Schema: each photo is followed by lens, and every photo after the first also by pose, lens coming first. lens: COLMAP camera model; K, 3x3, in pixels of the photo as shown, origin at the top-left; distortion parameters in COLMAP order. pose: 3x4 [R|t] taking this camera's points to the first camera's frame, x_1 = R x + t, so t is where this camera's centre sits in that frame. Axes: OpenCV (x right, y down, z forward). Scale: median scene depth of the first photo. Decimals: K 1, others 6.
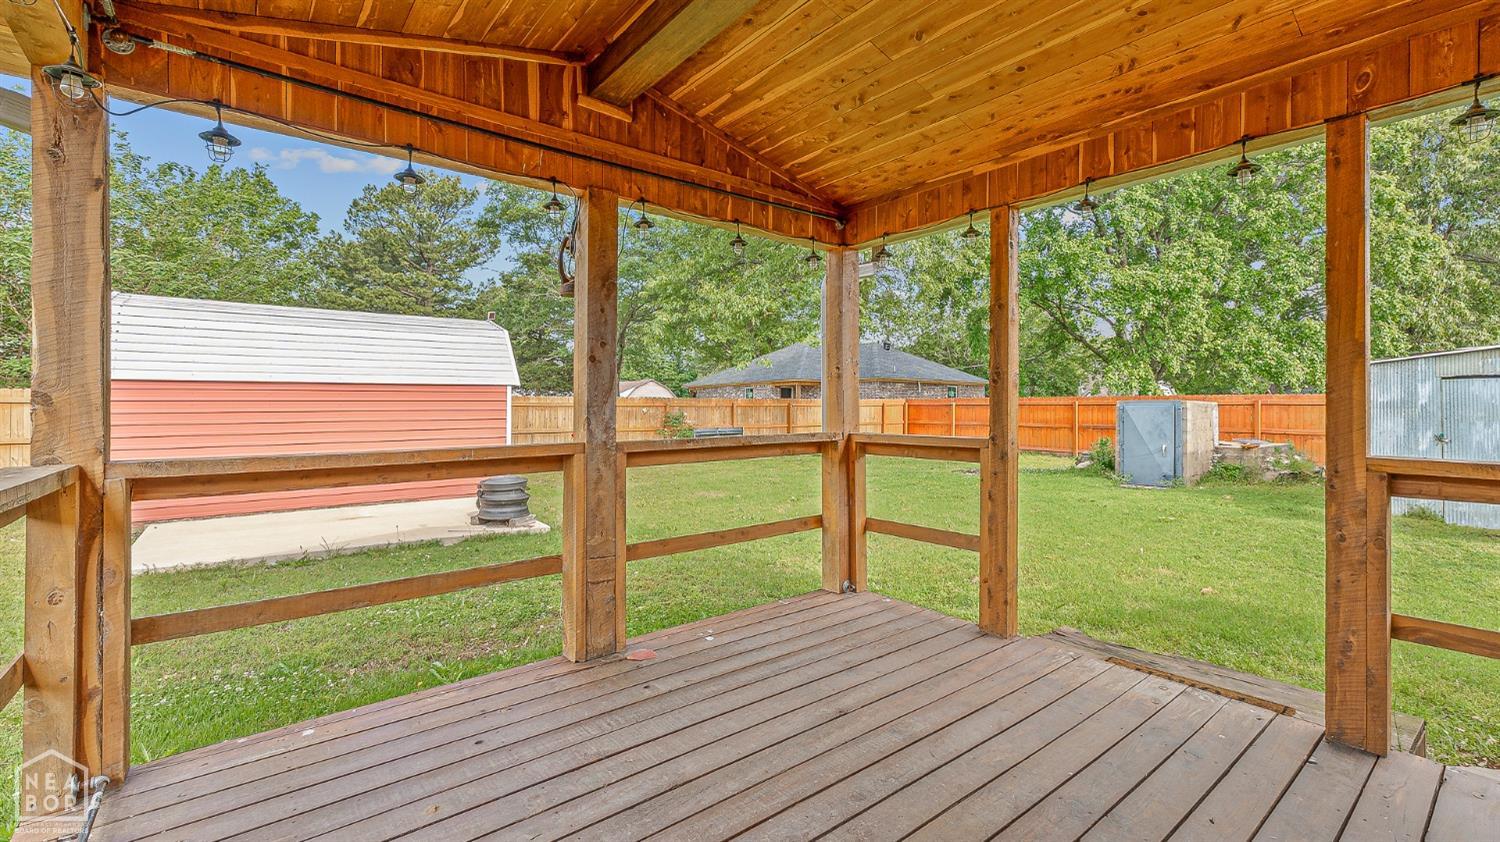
lens RADIAL K [[638.1, 0, 750.2], [0, 638.1, 406.2], [0, 0, 1]] dist [0.001153, 0.000326]
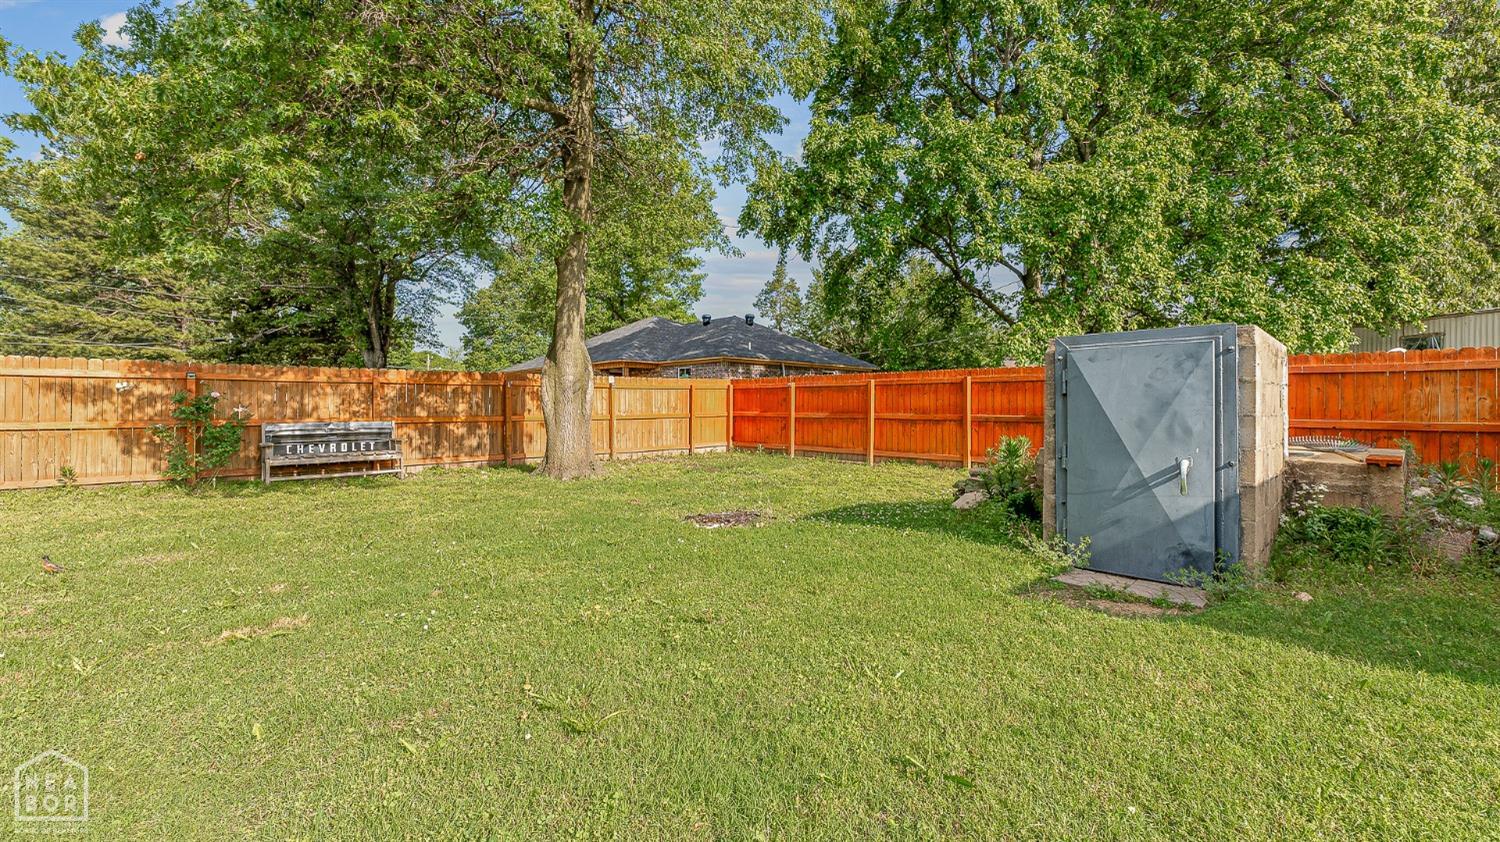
lens RADIAL K [[640.9, 0, 751.9], [0, 640.9, 401.5], [0, 0, 1]] dist [-0.002062, -0.000434]
pose [[0.992424, 0.001052, 0.122855, 0.234844], [-0.000361, 0.999984, -0.005646, 0.019411], [-0.122859, 0.005559, 0.992409, 0.426333]]
